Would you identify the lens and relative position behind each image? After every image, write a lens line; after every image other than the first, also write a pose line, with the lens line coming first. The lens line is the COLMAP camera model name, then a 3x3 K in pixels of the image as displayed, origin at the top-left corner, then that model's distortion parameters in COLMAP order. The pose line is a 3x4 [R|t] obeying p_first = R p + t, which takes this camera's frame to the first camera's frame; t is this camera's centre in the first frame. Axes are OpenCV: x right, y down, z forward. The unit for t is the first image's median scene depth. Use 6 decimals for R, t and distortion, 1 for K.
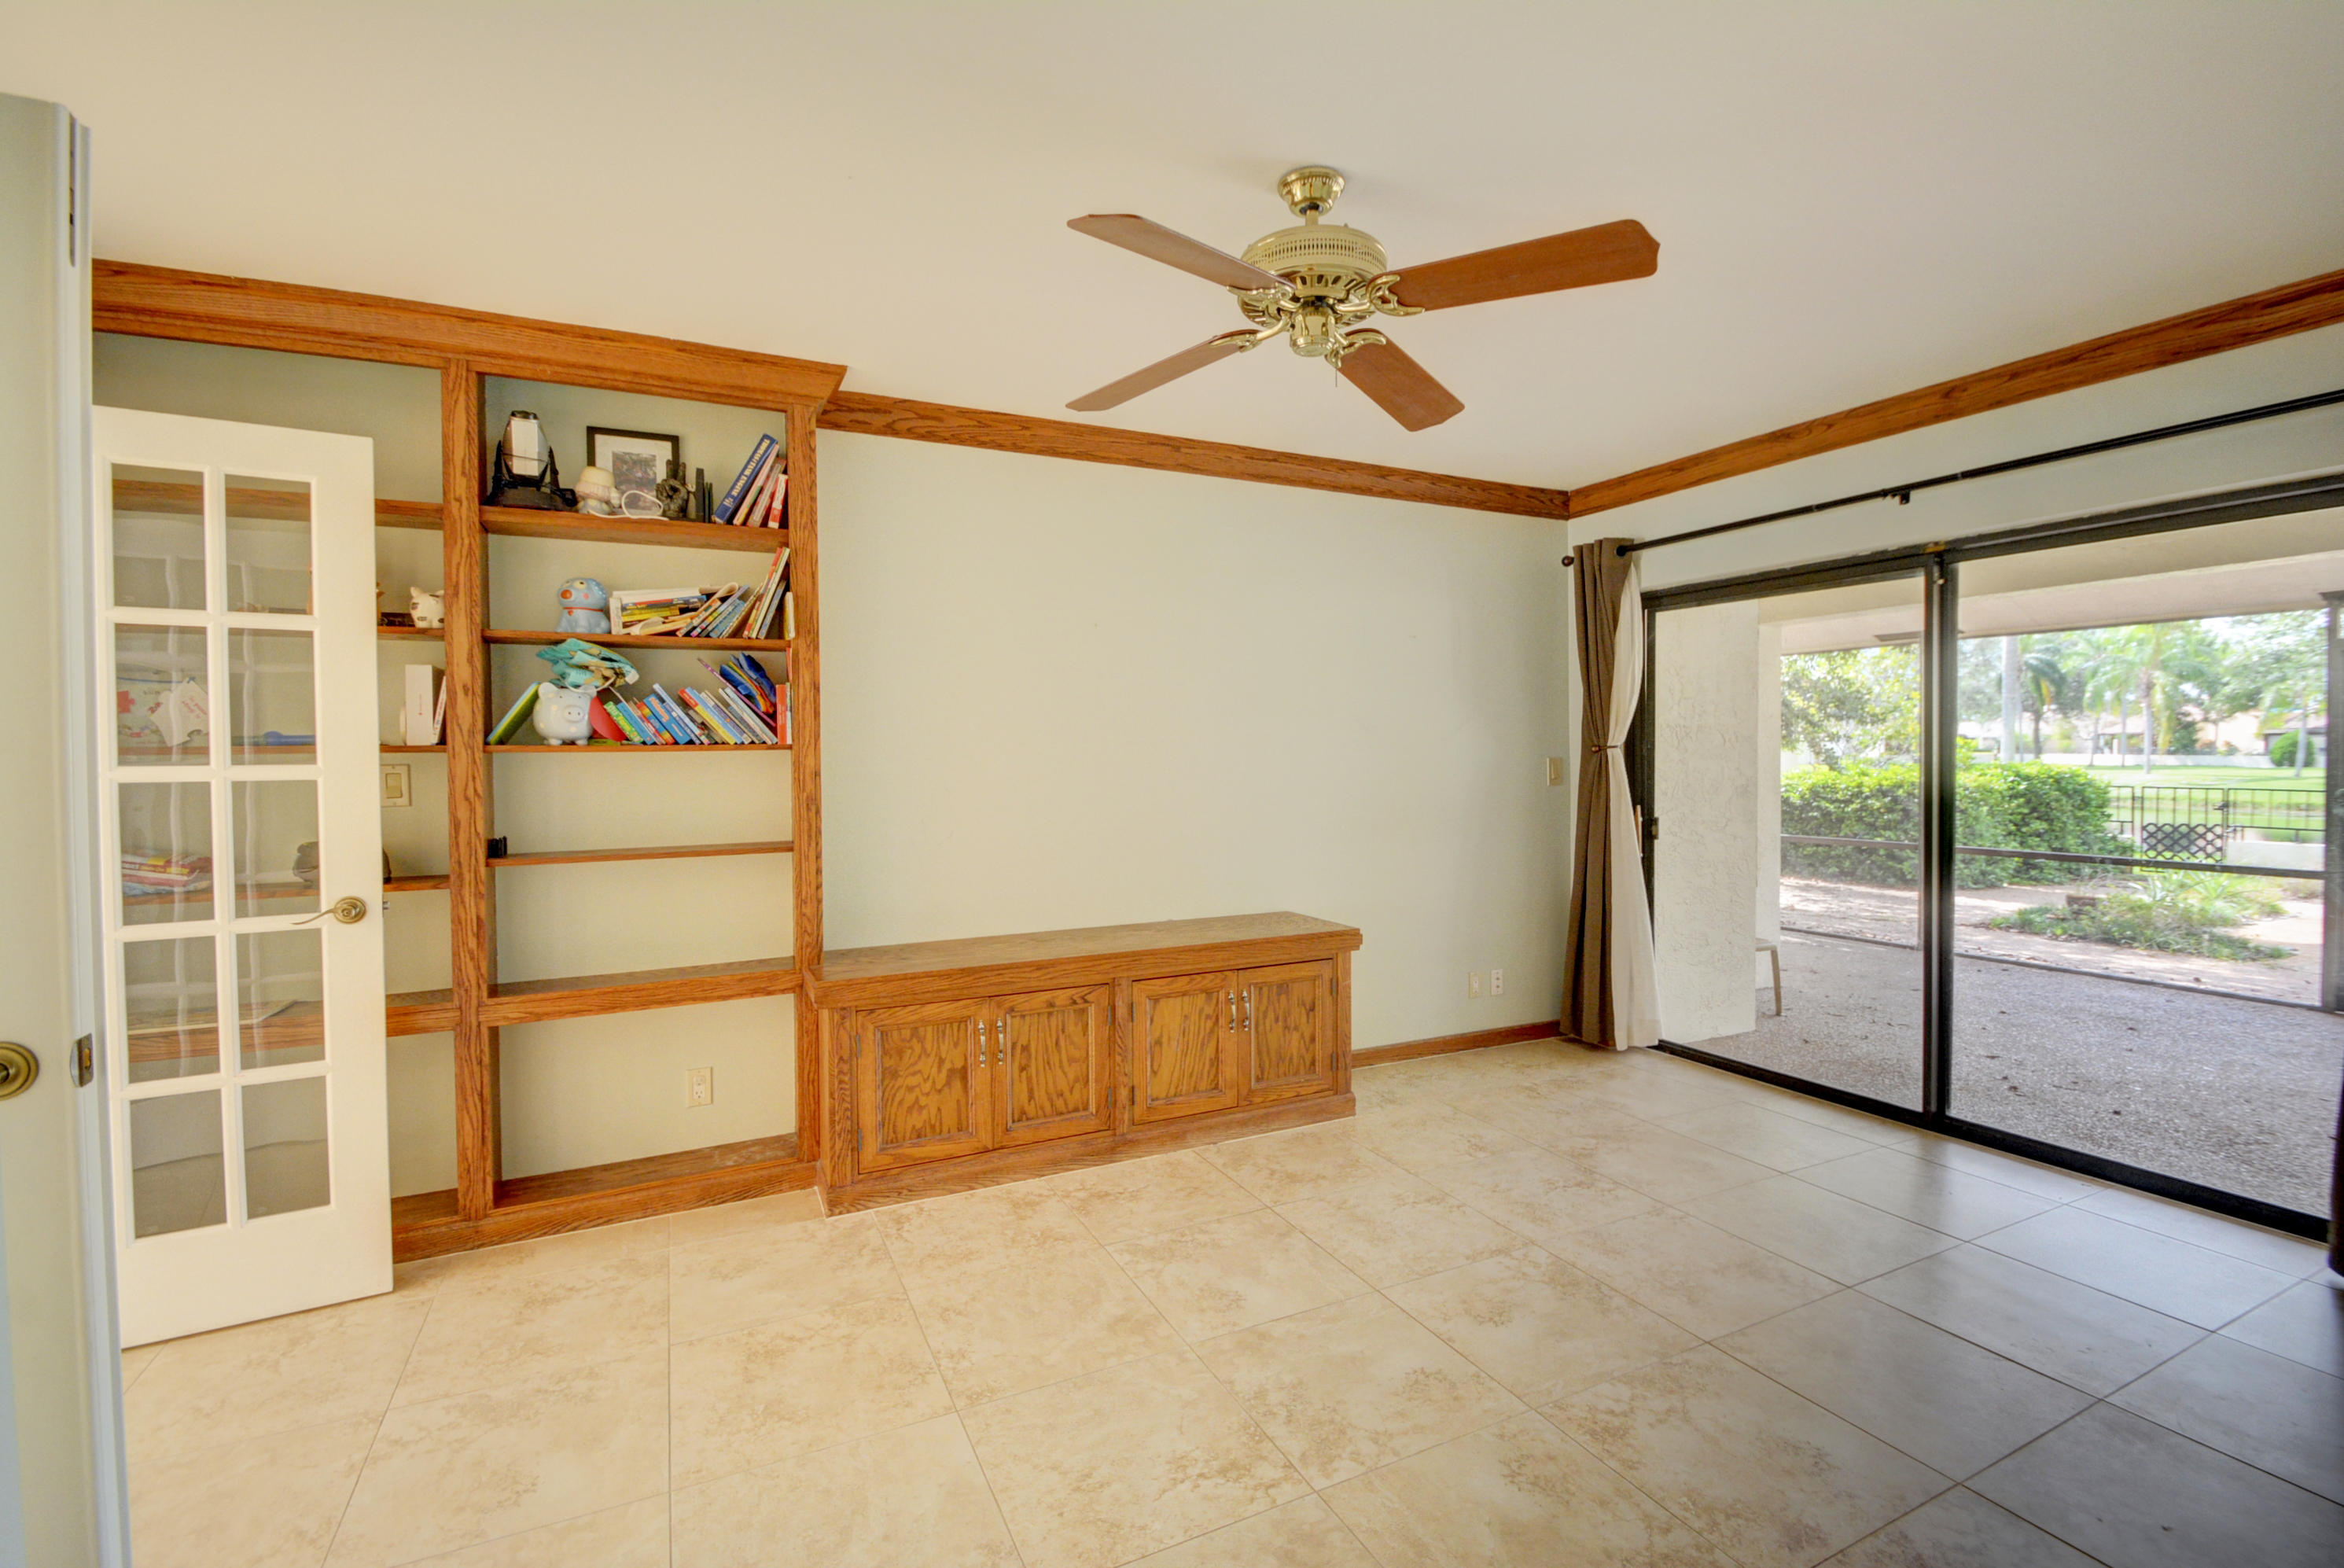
lens RADIAL K [[1052.4, 0, 1203.8], [0, 1052.4, 755.7], [0, 0, 1]] dist [-0.002473, -0.003634]
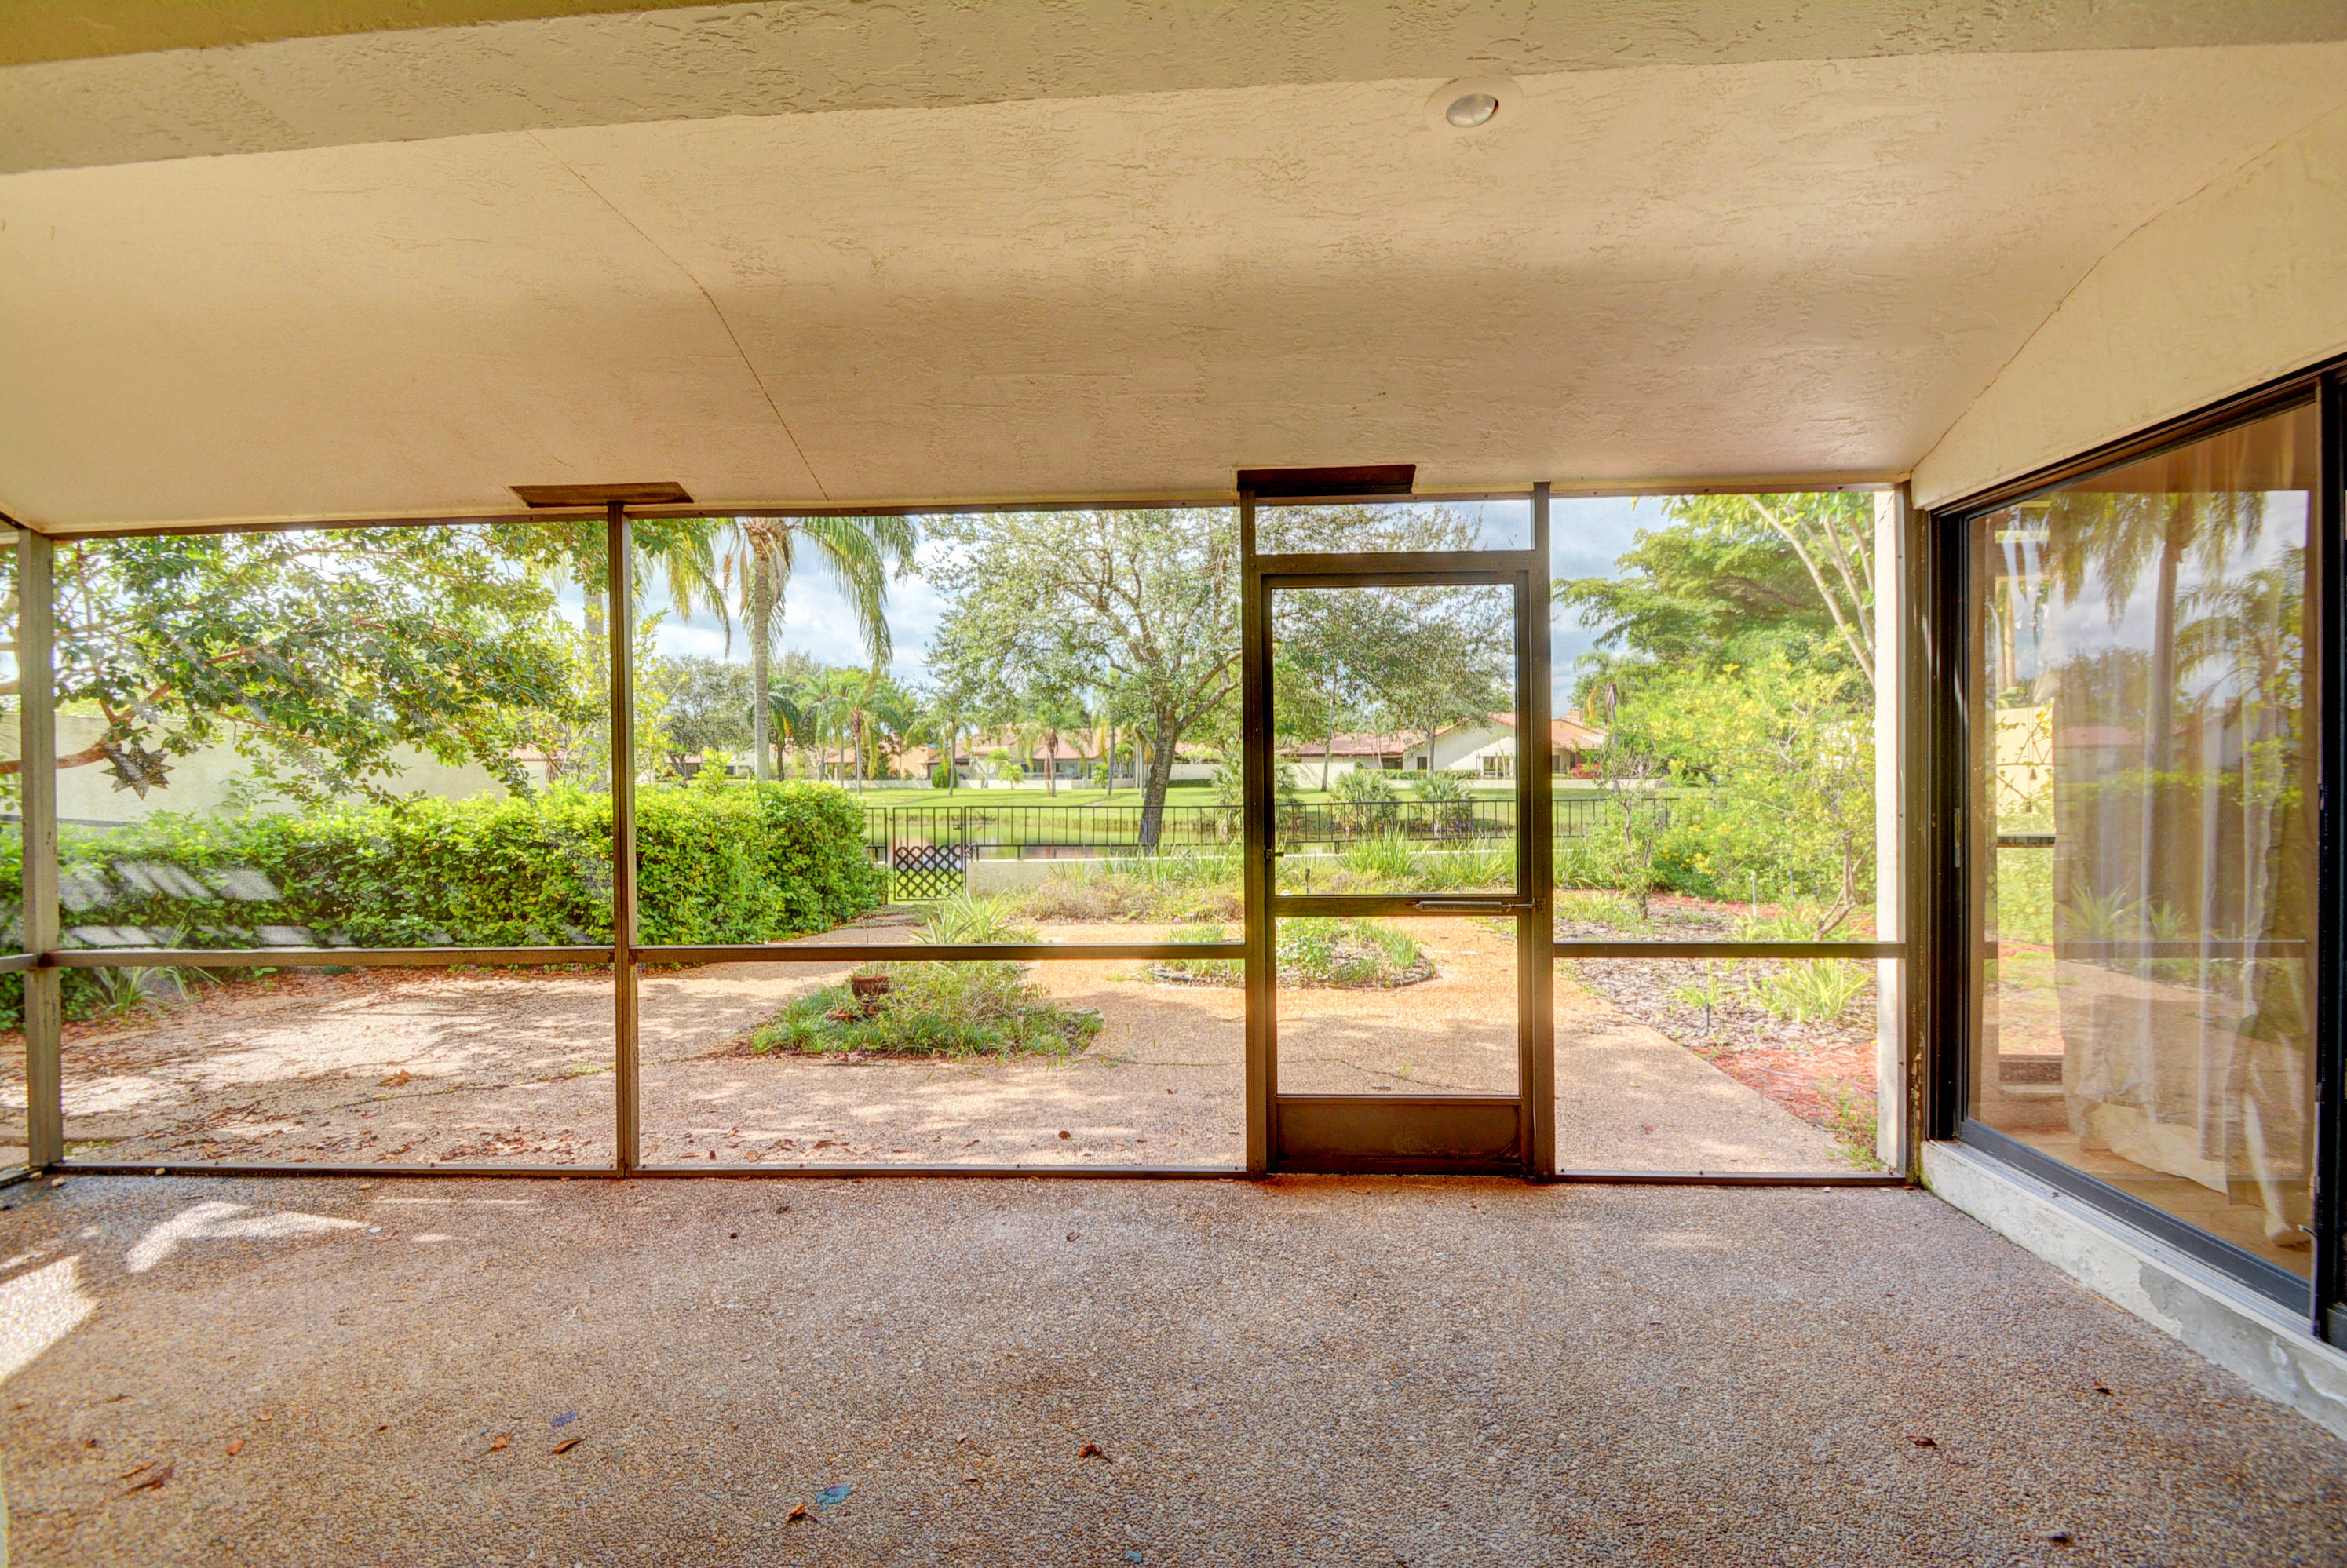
lens RADIAL K [[1053.6, 0, 1184.7], [0, 1053.6, 783.1], [0, 0, 1]] dist [-0.002473, -0.003634]
pose [[0.507300, -0.011866, 0.861688, 0.113617], [0.014225, 0.999884, 0.005394, 0.003613], [-0.861652, 0.009521, 0.507410, 0.152113]]
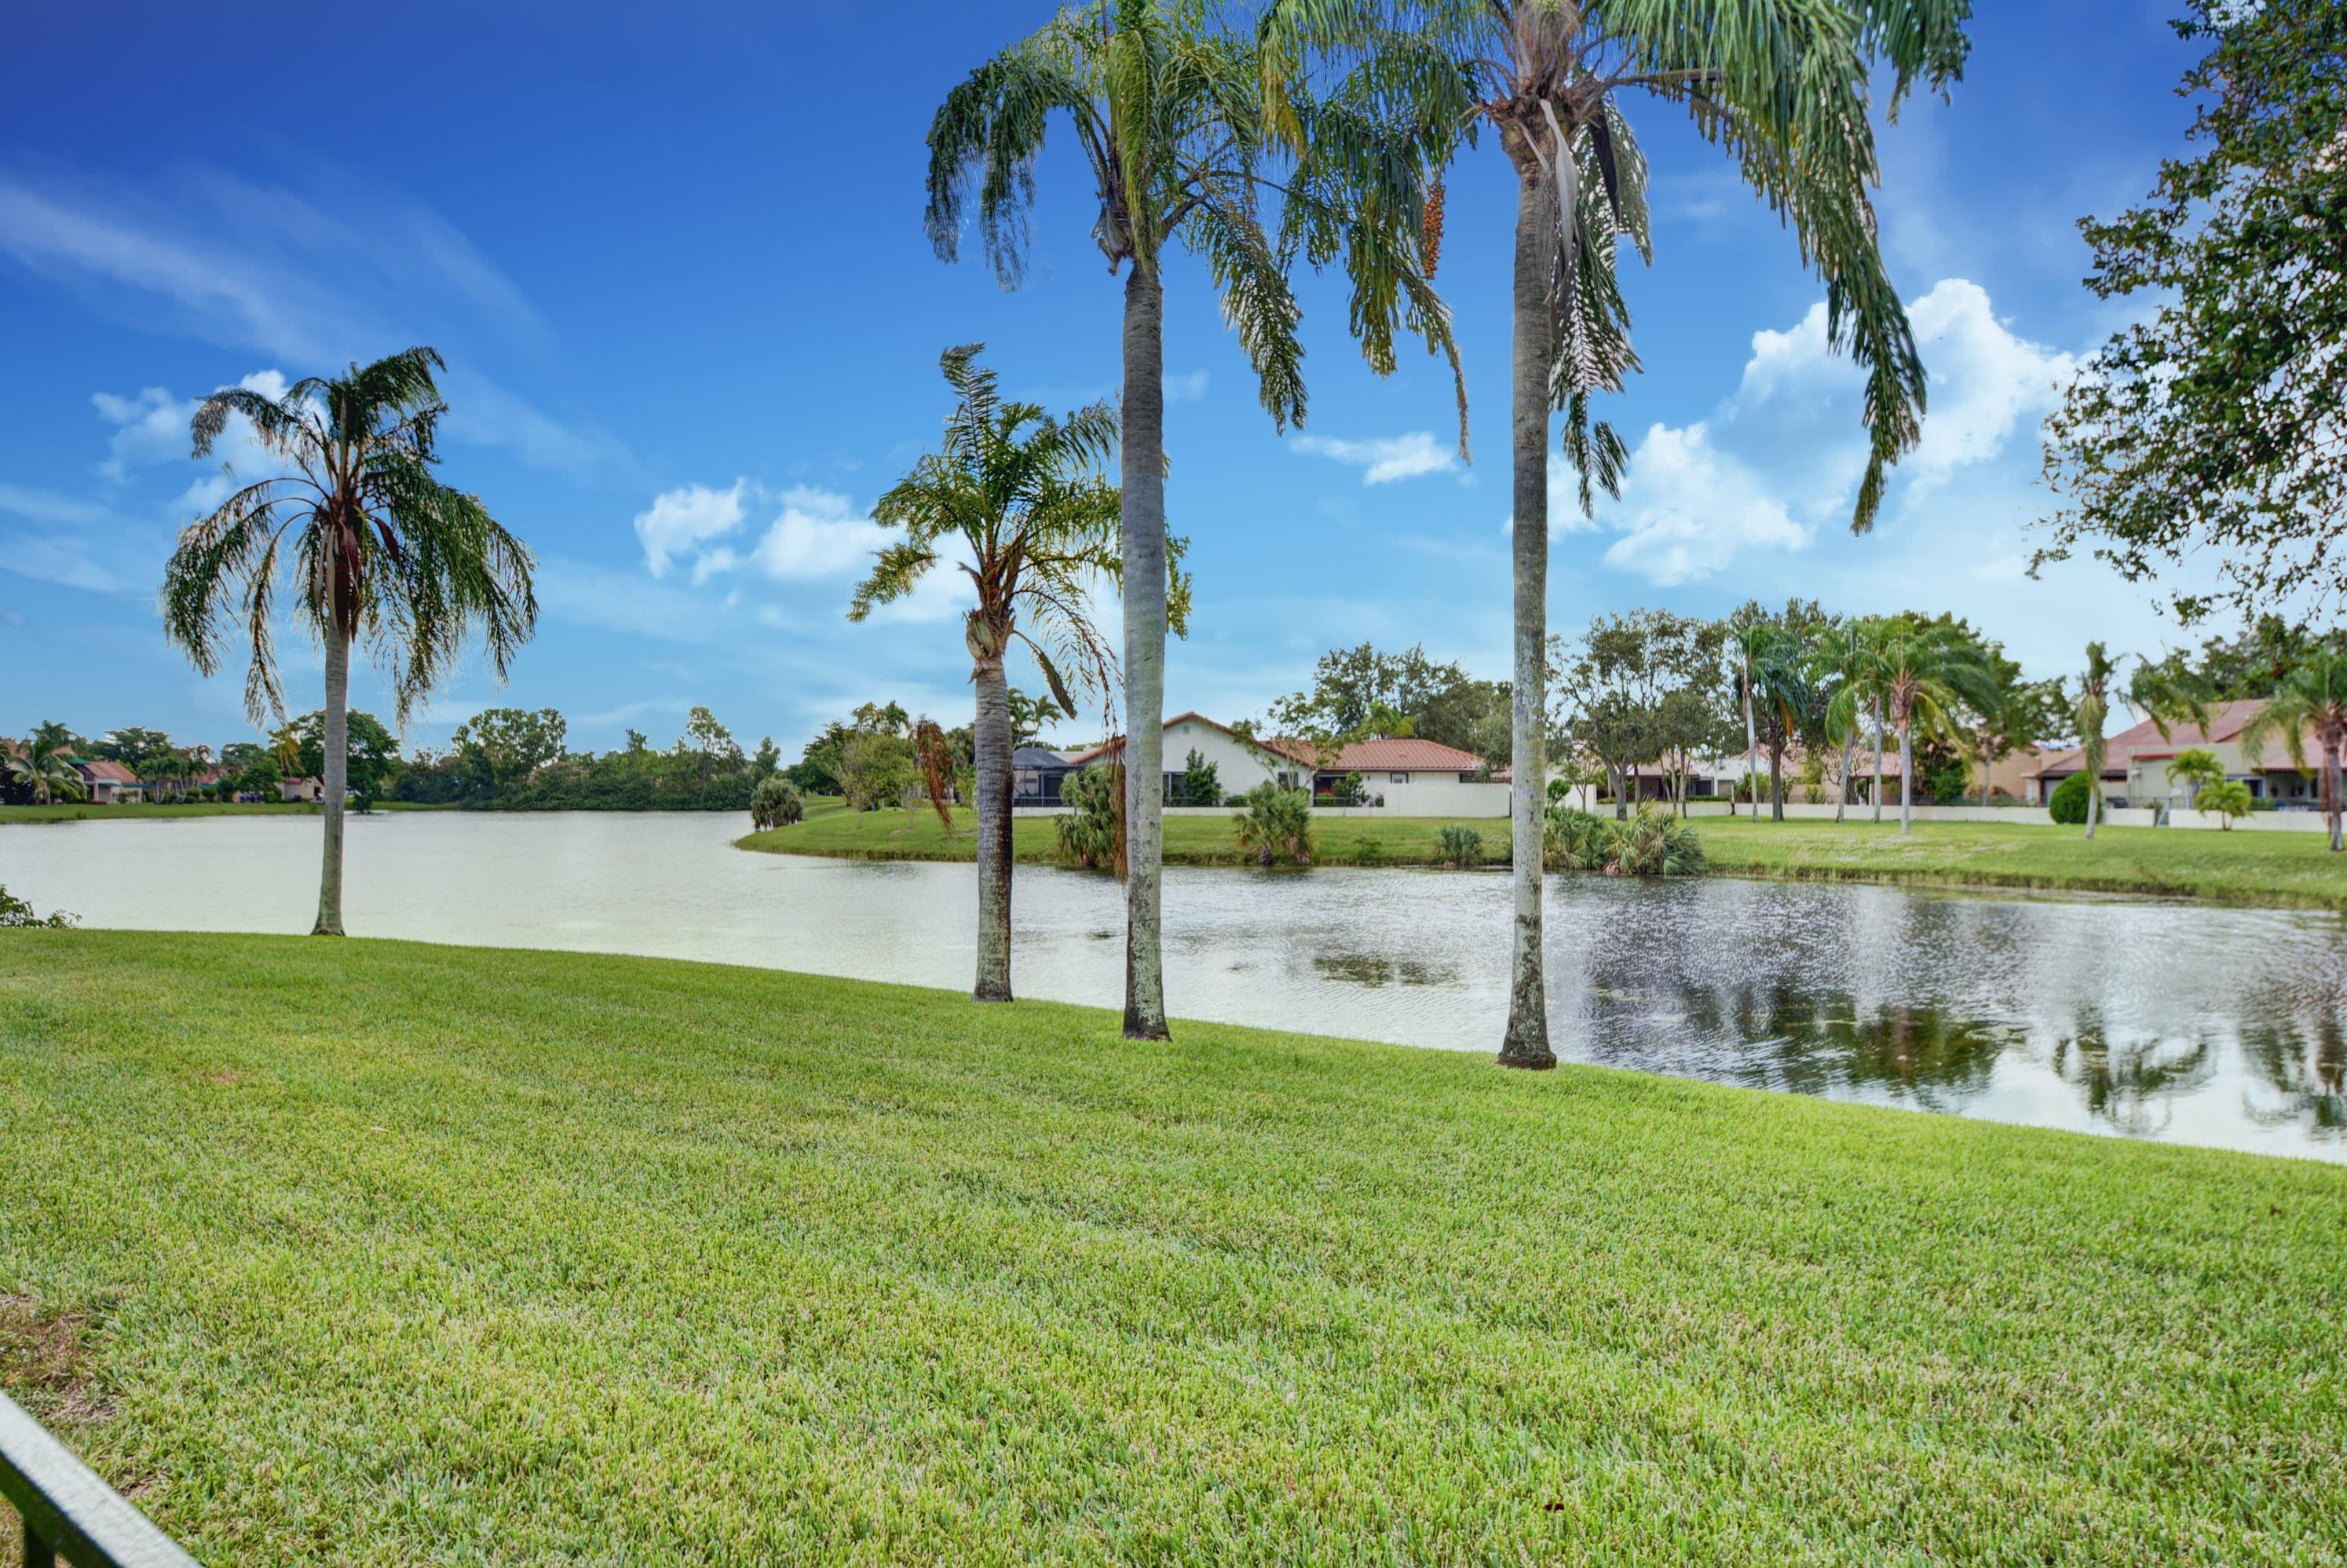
lens RADIAL K [[1596.4, 0, 1191.7], [0, 1596.4, 792.0], [0, 0, 1]] dist [-0.051918, 0.025728]
pose [[0.953849, 0.002592, 0.300276, 0.412981], [0.000729, 0.999940, -0.010948, 0.002204], [-0.300286, 0.010661, 0.953790, 0.441705]]
